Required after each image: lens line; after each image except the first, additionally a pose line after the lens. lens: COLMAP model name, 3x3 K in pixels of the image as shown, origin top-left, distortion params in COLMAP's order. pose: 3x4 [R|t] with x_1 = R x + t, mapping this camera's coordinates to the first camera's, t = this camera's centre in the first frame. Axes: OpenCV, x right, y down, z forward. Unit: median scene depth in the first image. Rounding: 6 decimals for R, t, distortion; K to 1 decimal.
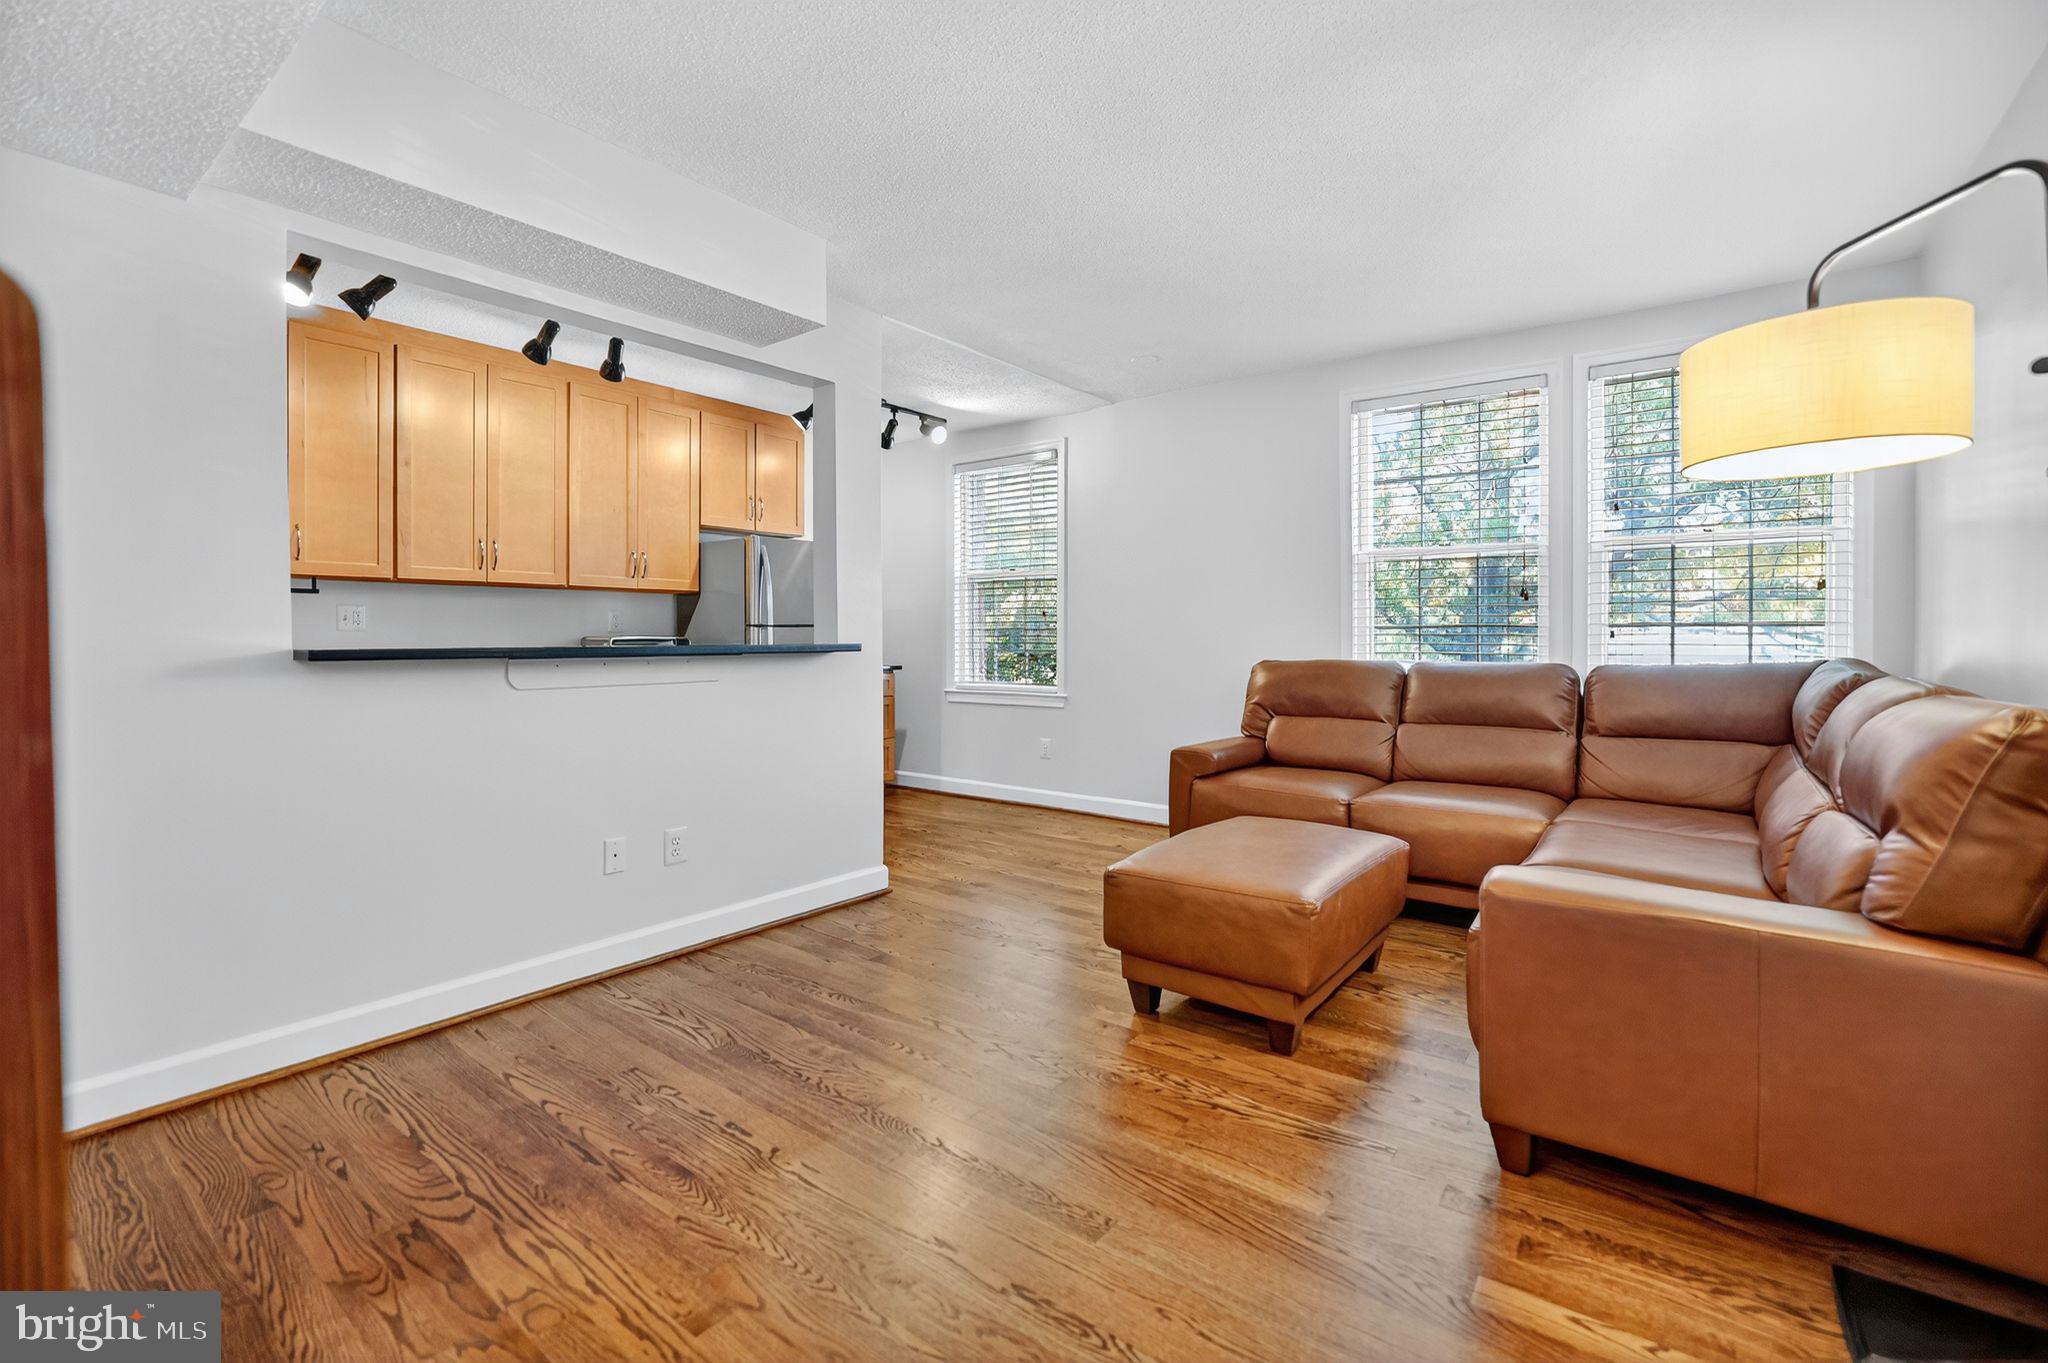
lens RADIAL K [[887.0, 0, 1013.6], [0, 887.0, 665.4], [0, 0, 1]] dist [-0.031152, 0.001028]
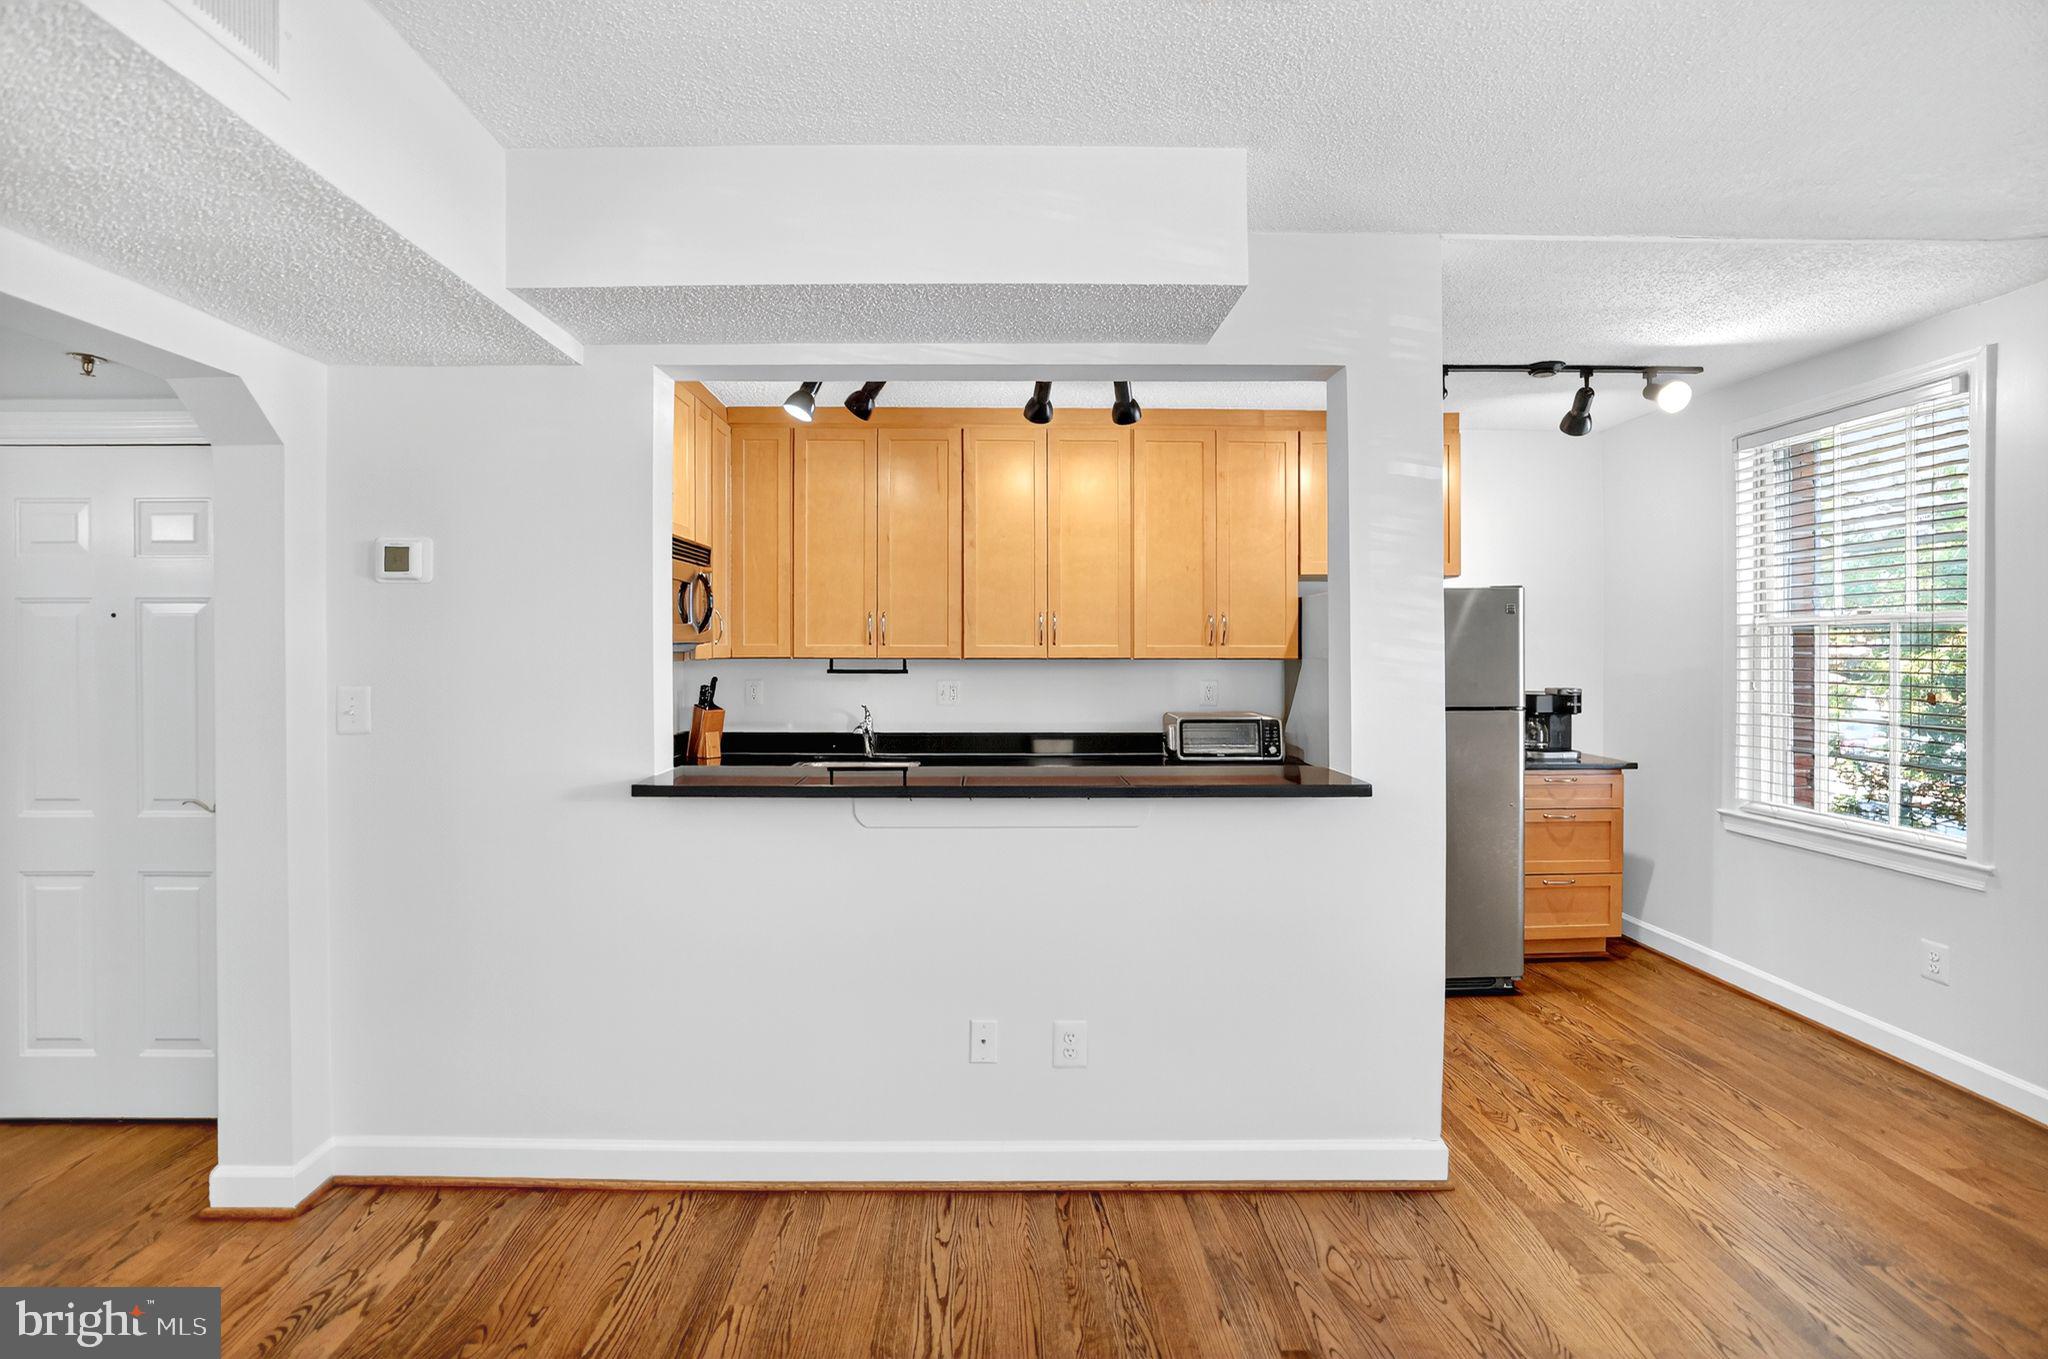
lens RADIAL K [[887.0, 0, 1013.6], [0, 887.0, 663.4], [0, 0, 1]] dist [-0.031152, 0.001028]
pose [[0.621446, 0.017456, -0.783263, 0.144049], [-0.026961, 0.999636, 0.000888, -0.100666], [0.782993, 0.020566, 0.621690, 0.422808]]
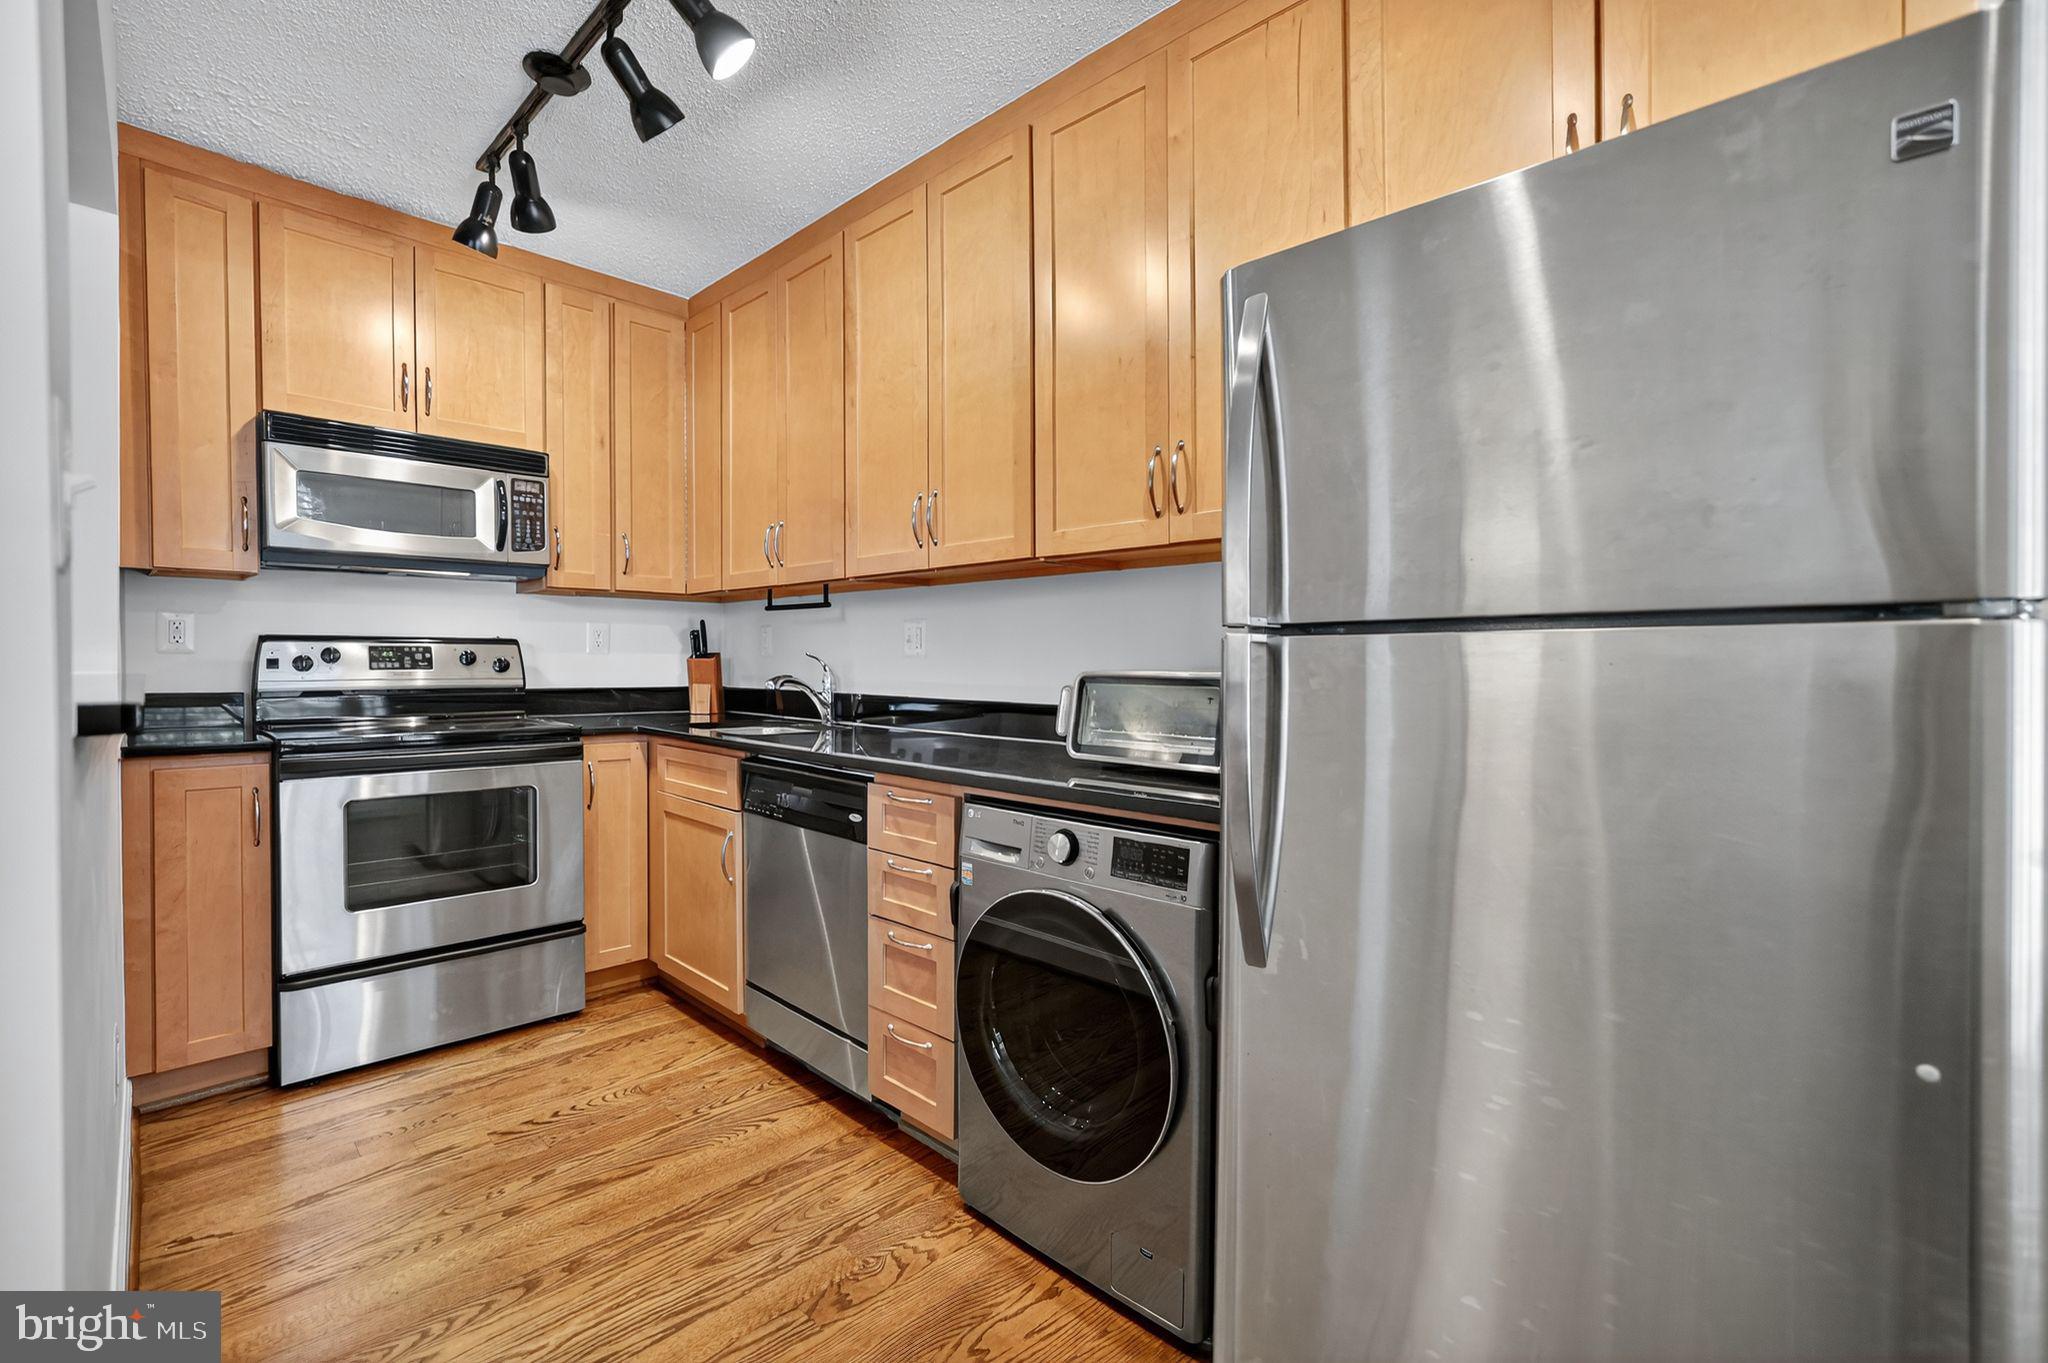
lens RADIAL K [[887.0, 0, 1013.6], [0, 887.0, 665.4], [0, 0, 1]] dist [-0.031152, 0.001028]
pose [[-0.117453, 0.011210, -0.993015, -0.055435], [-0.036458, 0.999214, 0.015592, -0.050886], [0.992409, 0.038035, -0.116952, 1.266150]]
